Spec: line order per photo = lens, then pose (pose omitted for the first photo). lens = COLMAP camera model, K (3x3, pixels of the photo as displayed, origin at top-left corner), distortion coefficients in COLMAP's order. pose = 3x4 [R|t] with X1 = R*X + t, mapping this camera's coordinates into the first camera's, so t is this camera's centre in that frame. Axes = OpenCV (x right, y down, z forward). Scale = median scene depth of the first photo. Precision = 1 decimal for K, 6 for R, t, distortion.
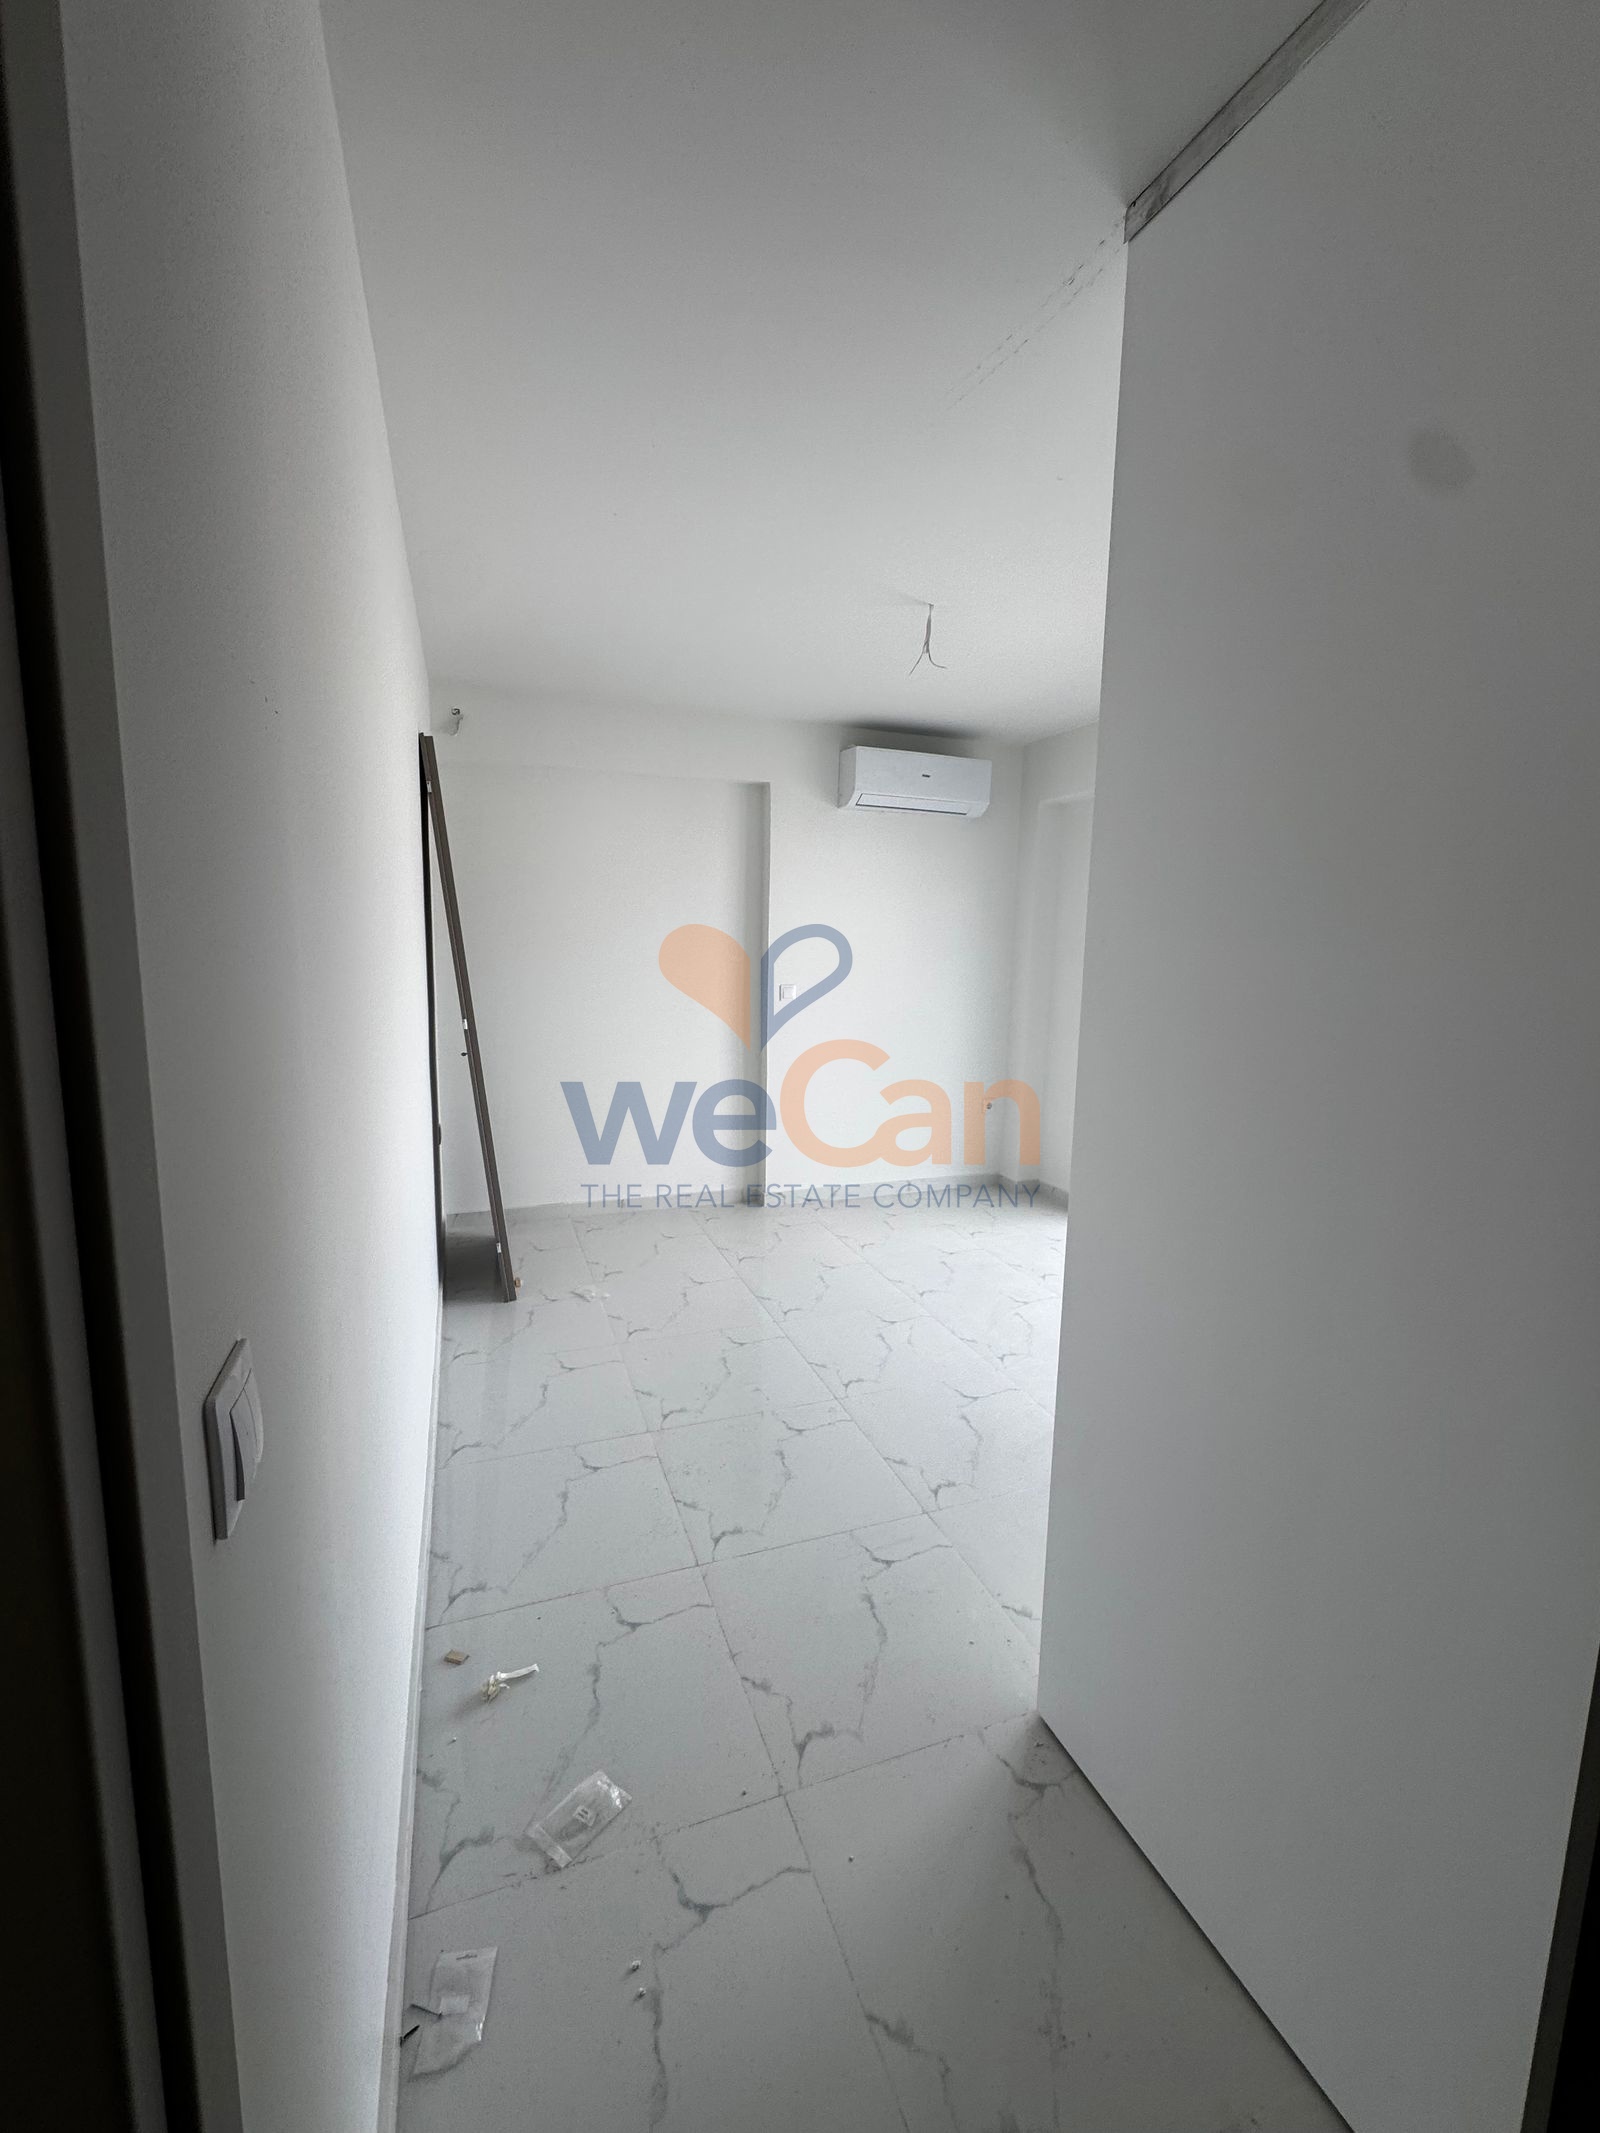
lens RADIAL K [[856.0, 0, 813.2], [0, 856.0, 1067.1], [0, 0, 1]] dist [-0.000052, -0.001028]
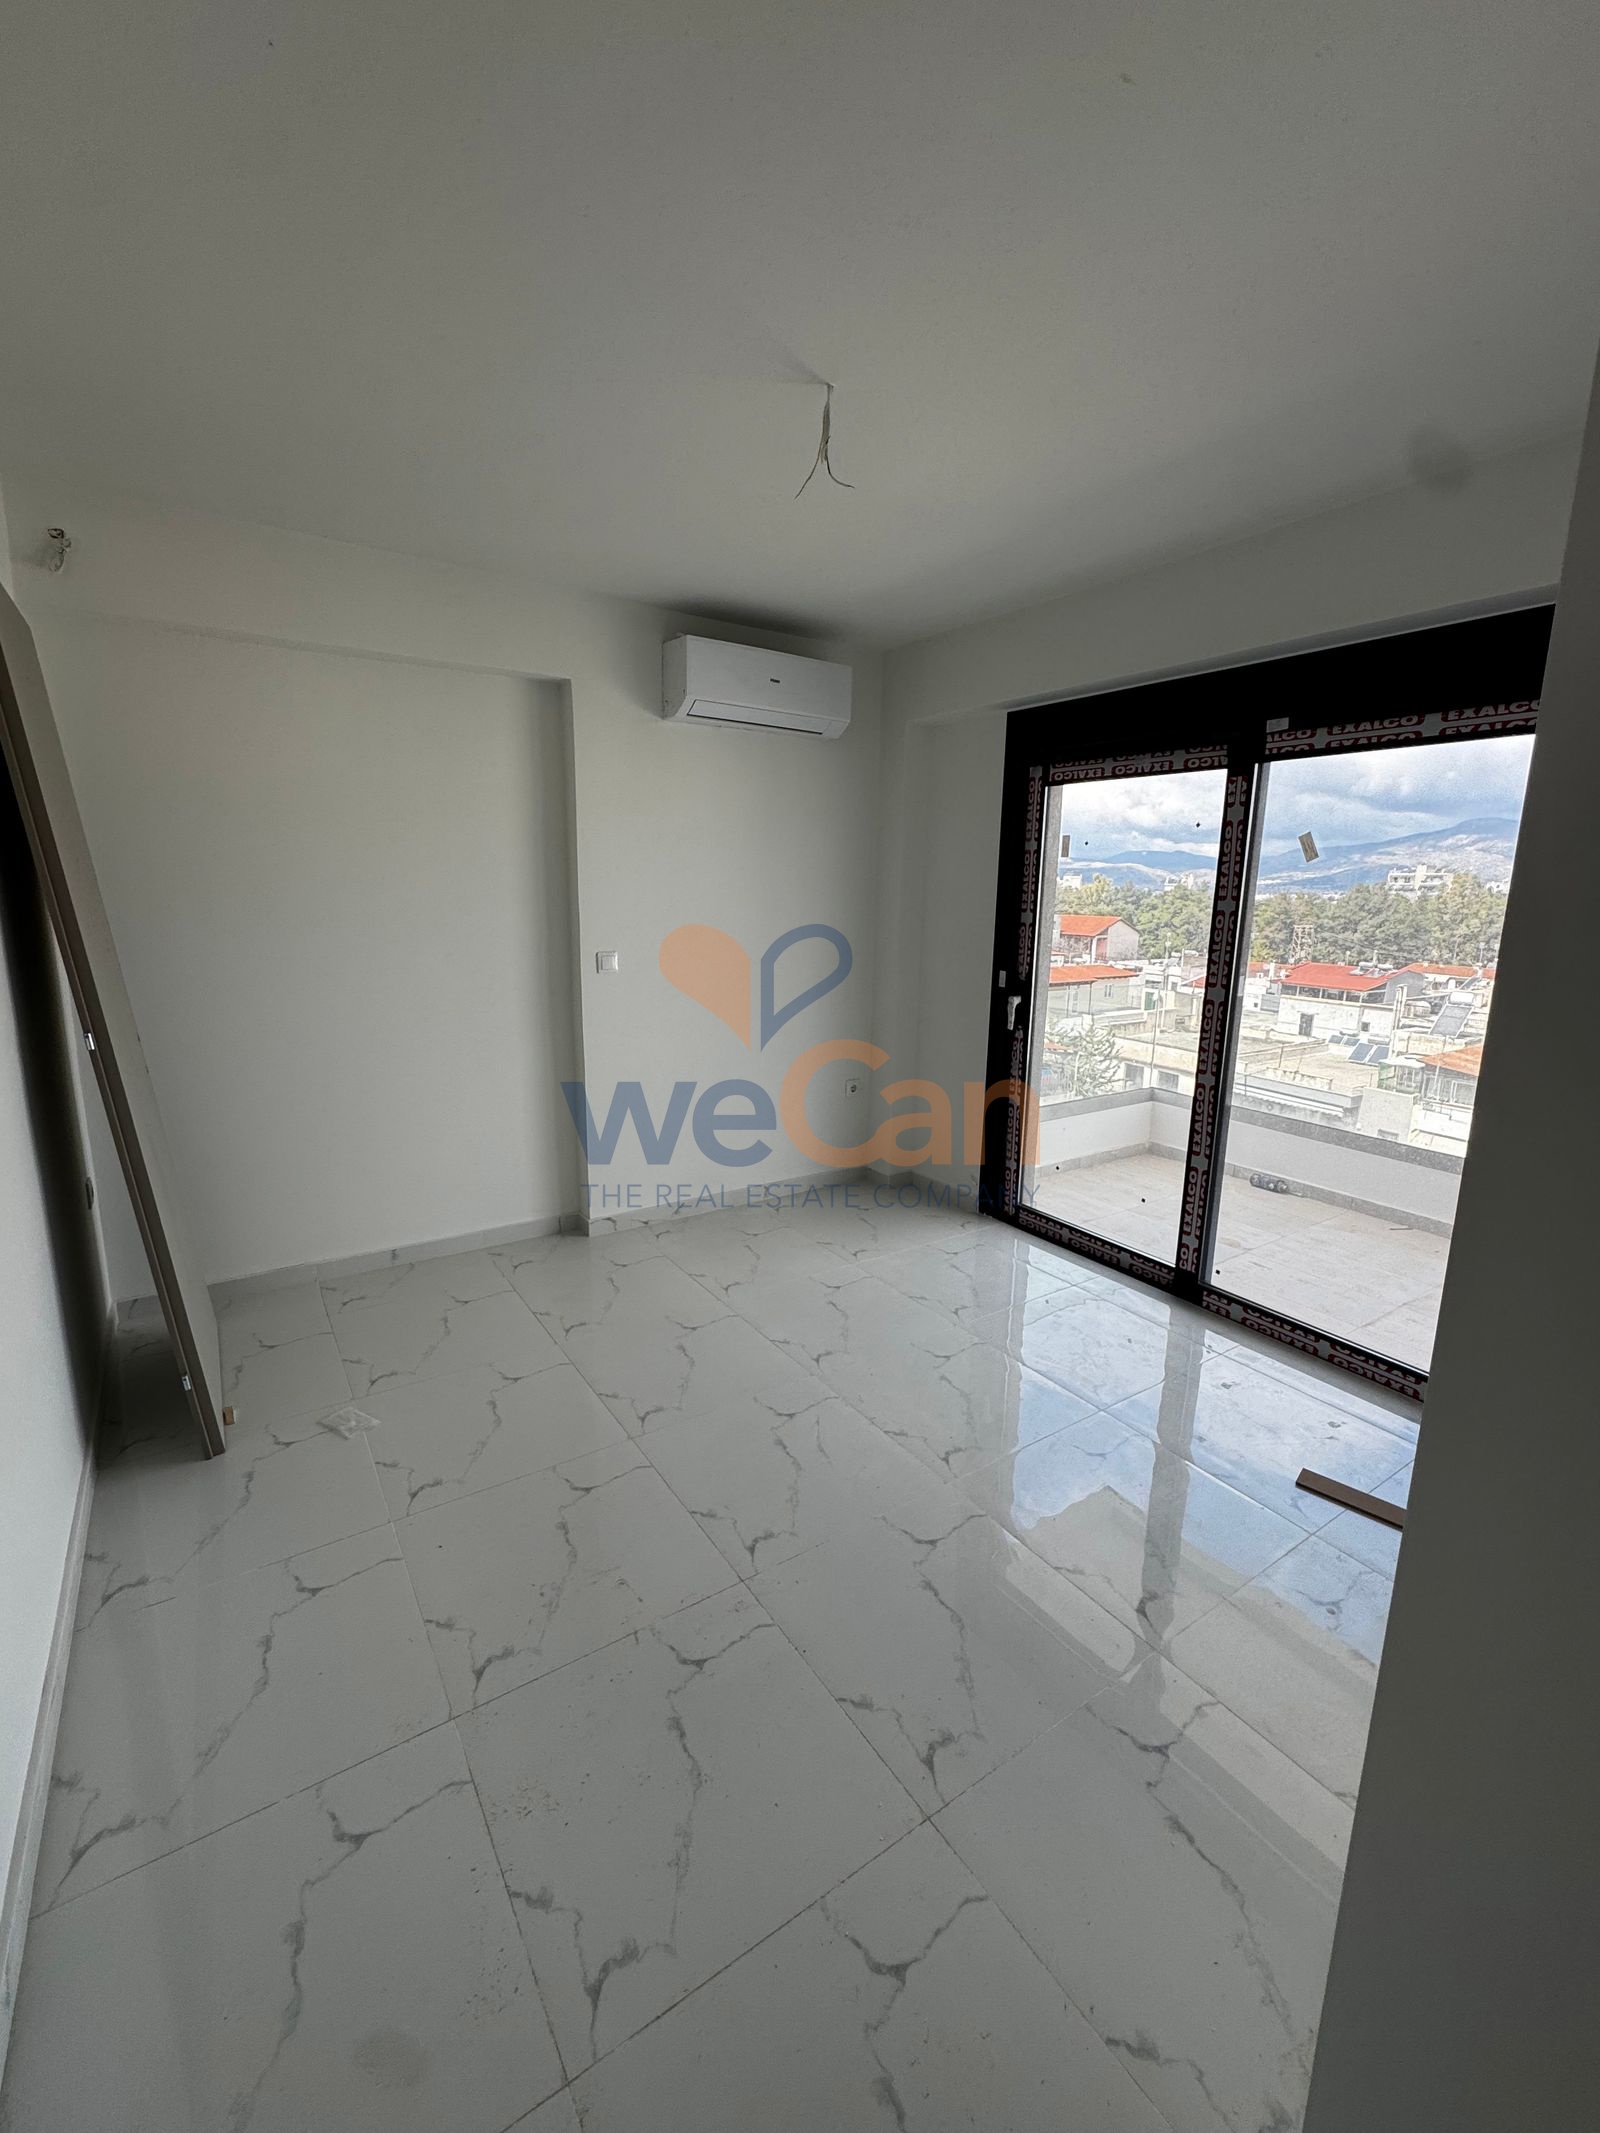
lens RADIAL K [[856.0, 0, 795.1], [0, 856.0, 1062.3], [0, 0, 1]] dist [-0.000052, -0.001028]
pose [[0.975609, -0.049295, 0.213909, -0.039257], [0.037385, 0.997535, 0.059374, -0.042498], [-0.216309, -0.049929, 0.975047, 0.240249]]
